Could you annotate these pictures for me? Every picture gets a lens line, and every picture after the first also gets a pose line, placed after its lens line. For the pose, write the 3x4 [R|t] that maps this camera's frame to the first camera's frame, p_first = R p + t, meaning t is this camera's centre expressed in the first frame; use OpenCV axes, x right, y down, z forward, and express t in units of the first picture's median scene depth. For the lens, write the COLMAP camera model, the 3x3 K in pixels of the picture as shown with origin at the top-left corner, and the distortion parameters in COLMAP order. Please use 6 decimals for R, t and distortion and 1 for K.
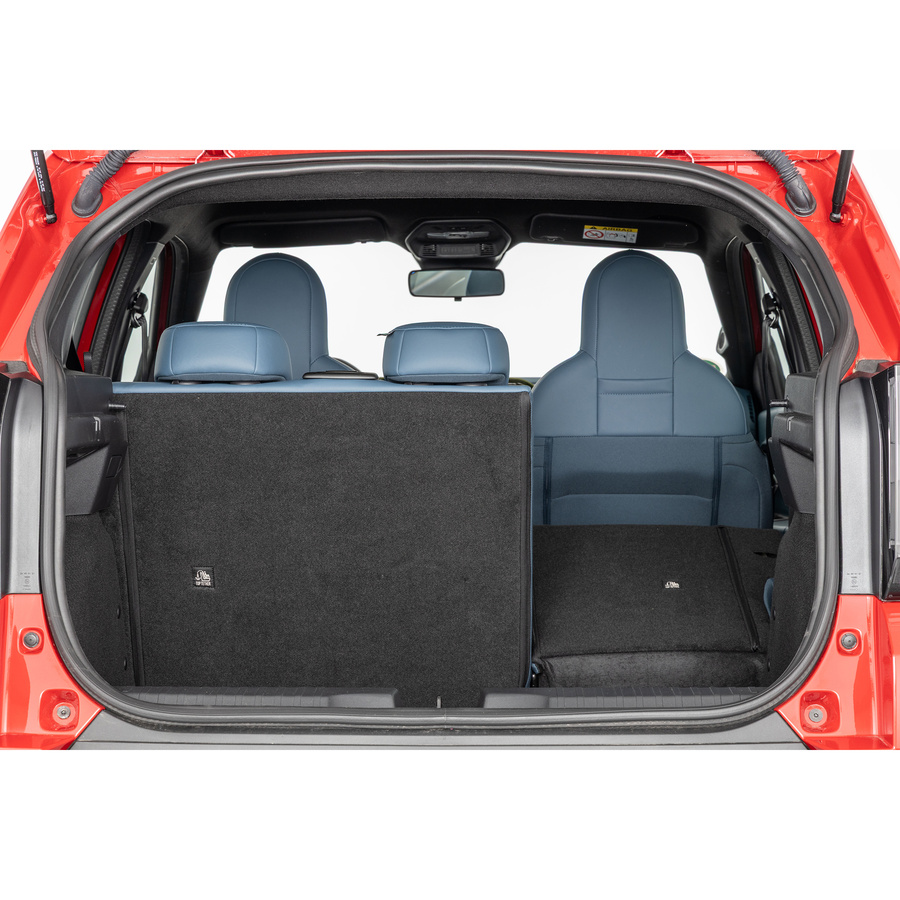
lens RADIAL K [[2652.3, 0, 450.5], [0, 2652.3, 447.8], [0, 0, 1]] dist [0.039978, 0.000000]
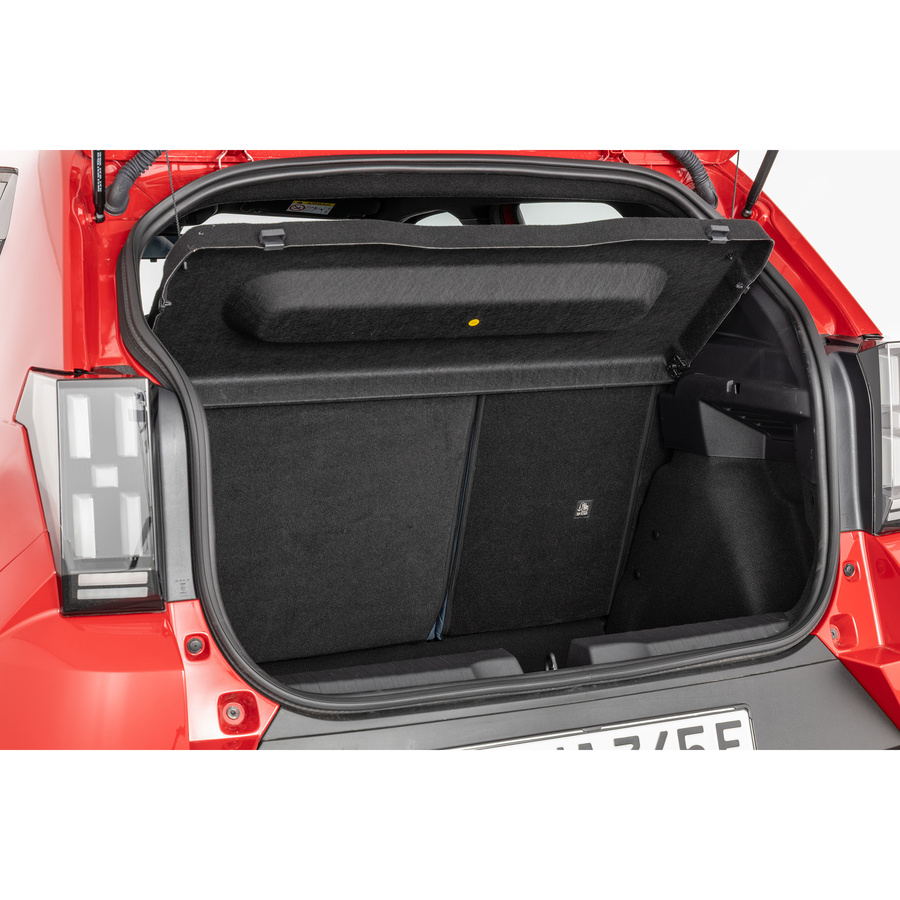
lens RADIAL K [[1762.1, 0, 449.6], [0, 1762.1, 454.5], [0, 0, 1]] dist [0.020863, 0.000000]
pose [[0.888925, -0.068187, 0.452948, -0.345774], [0.029362, 0.995307, 0.092209, -0.055185], [-0.457110, -0.068668, 0.886756, 0.339672]]
